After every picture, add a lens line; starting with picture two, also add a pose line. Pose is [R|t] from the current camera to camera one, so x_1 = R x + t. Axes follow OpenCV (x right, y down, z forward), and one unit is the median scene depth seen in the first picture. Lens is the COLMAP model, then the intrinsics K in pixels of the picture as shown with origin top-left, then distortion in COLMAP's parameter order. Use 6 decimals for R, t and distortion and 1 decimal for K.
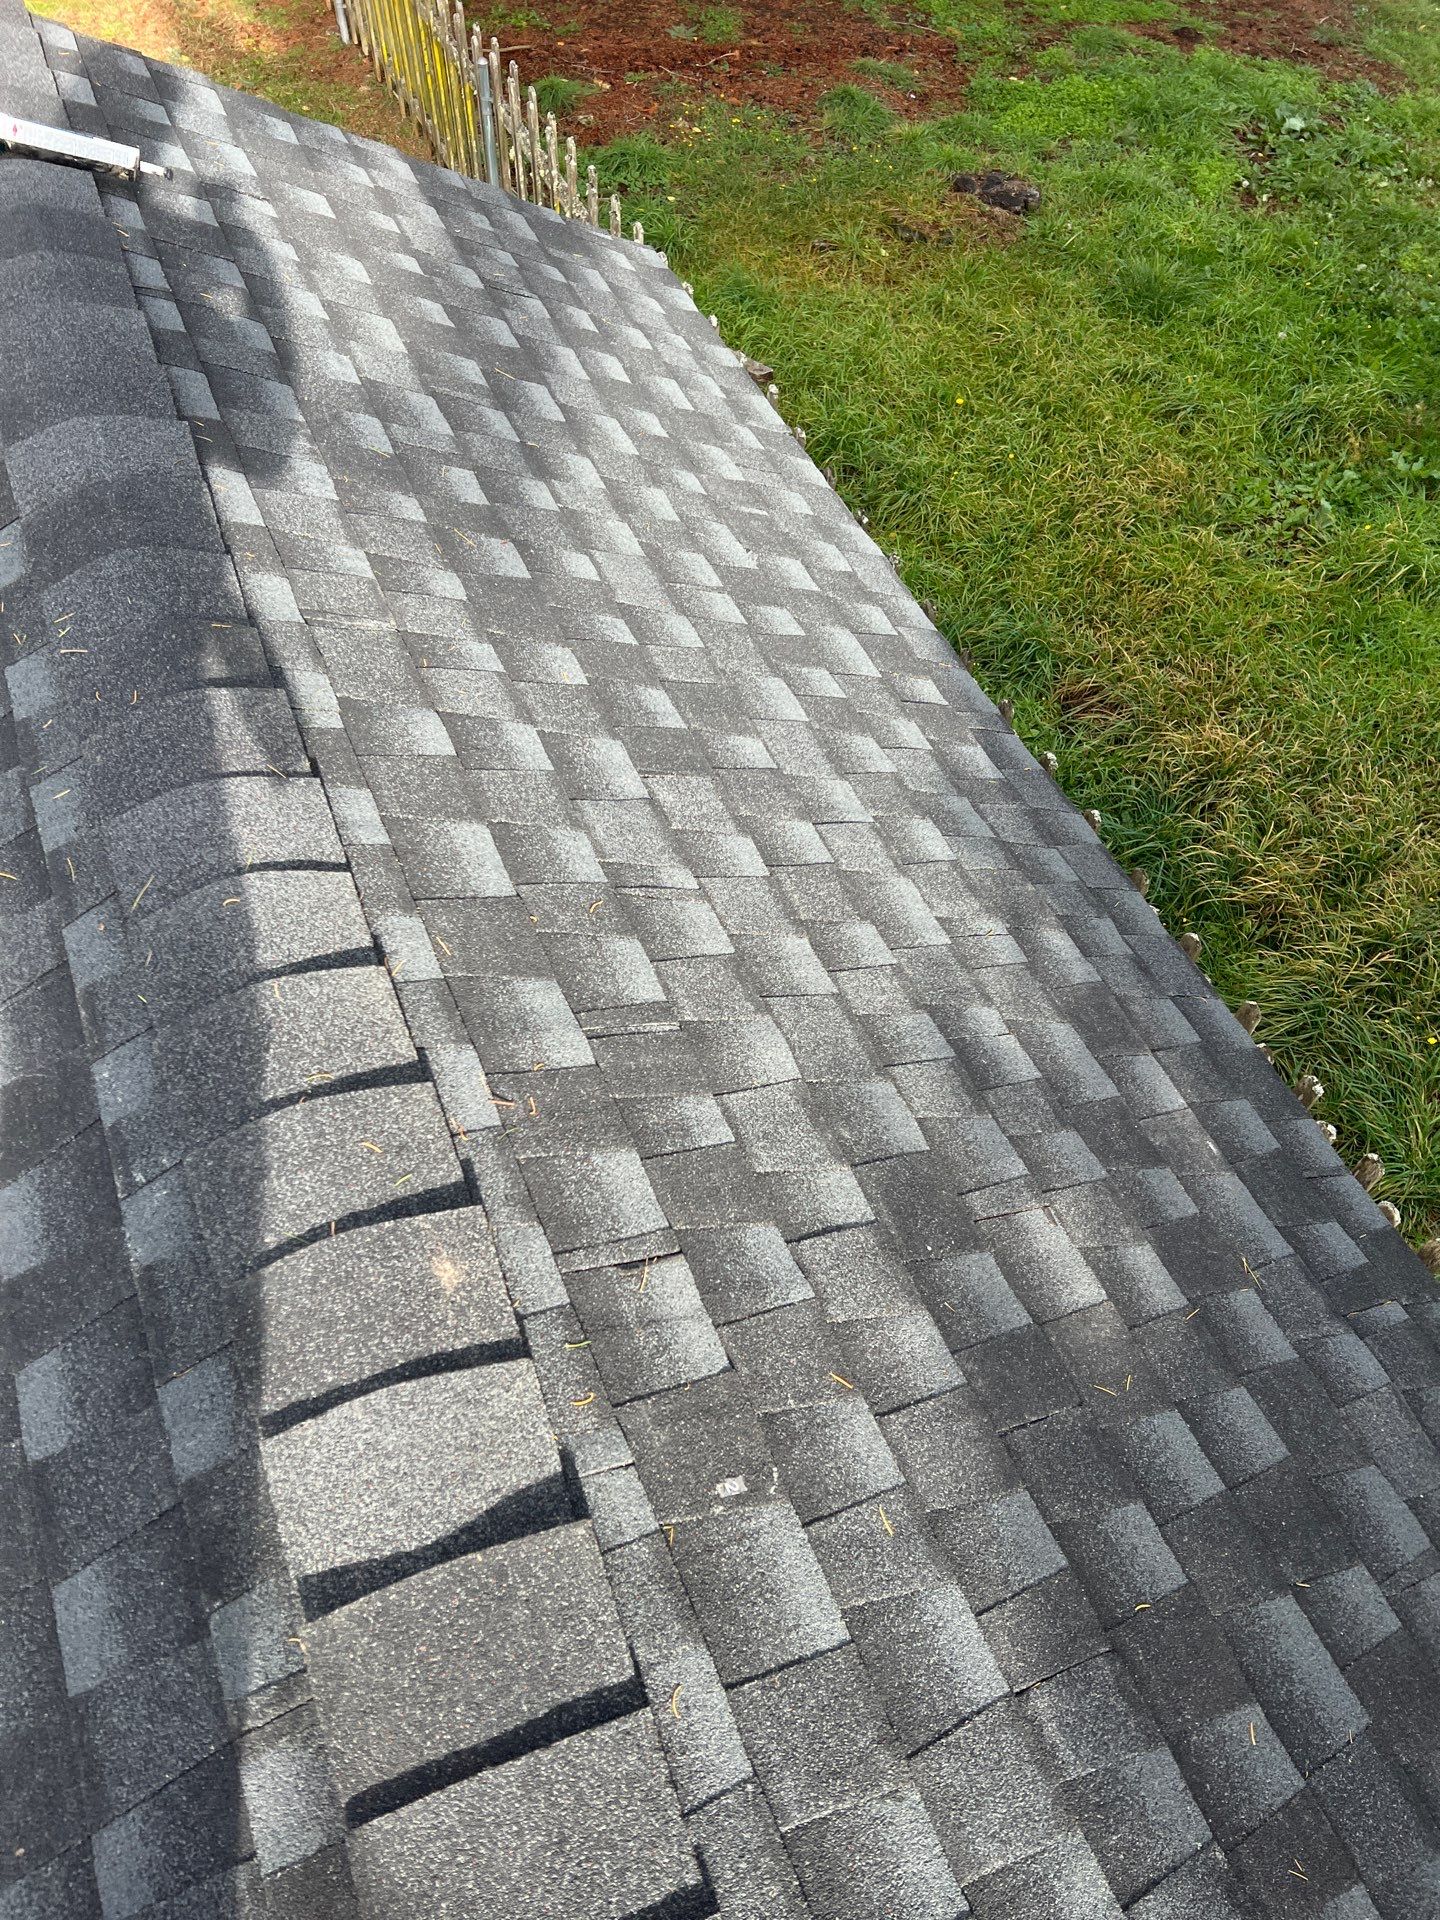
lens RADIAL K [[1430.9, 0, 704.7], [0, 1430.9, 965.4], [0, 0, 1]] dist [0.067344, -0.087821]
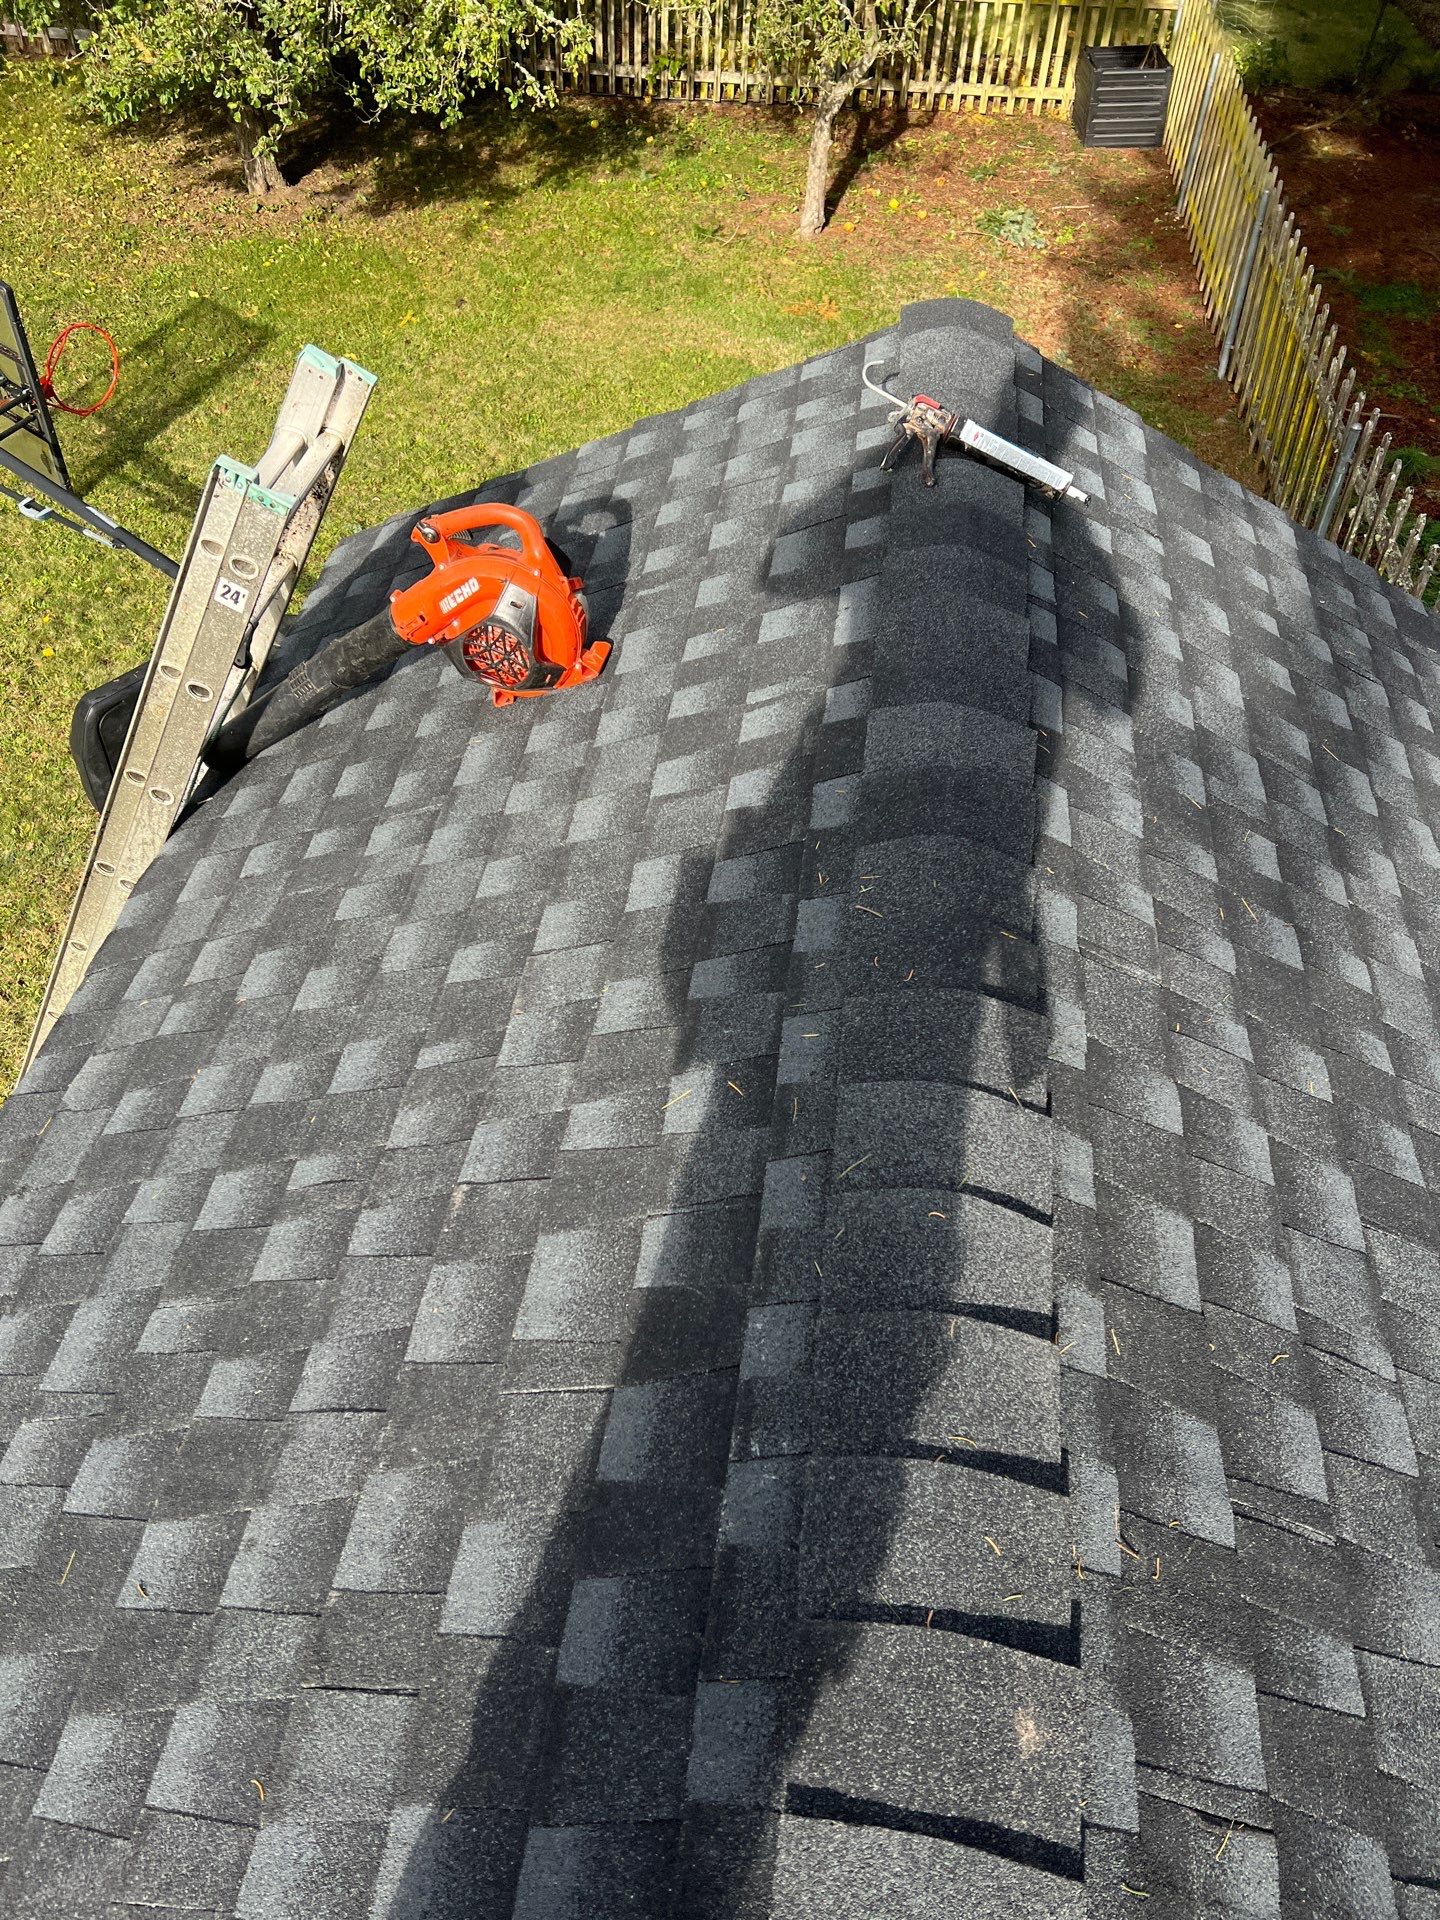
lens RADIAL K [[1434.6, 0, 708.6], [0, 1434.6, 961.1], [0, 0, 1]] dist [0.046151, -0.046405]
pose [[0.861410, 0.348280, -0.369693, -0.122174], [-0.403842, 0.911087, -0.082662, -0.044222], [0.308033, 0.220504, 0.925469, 0.004135]]
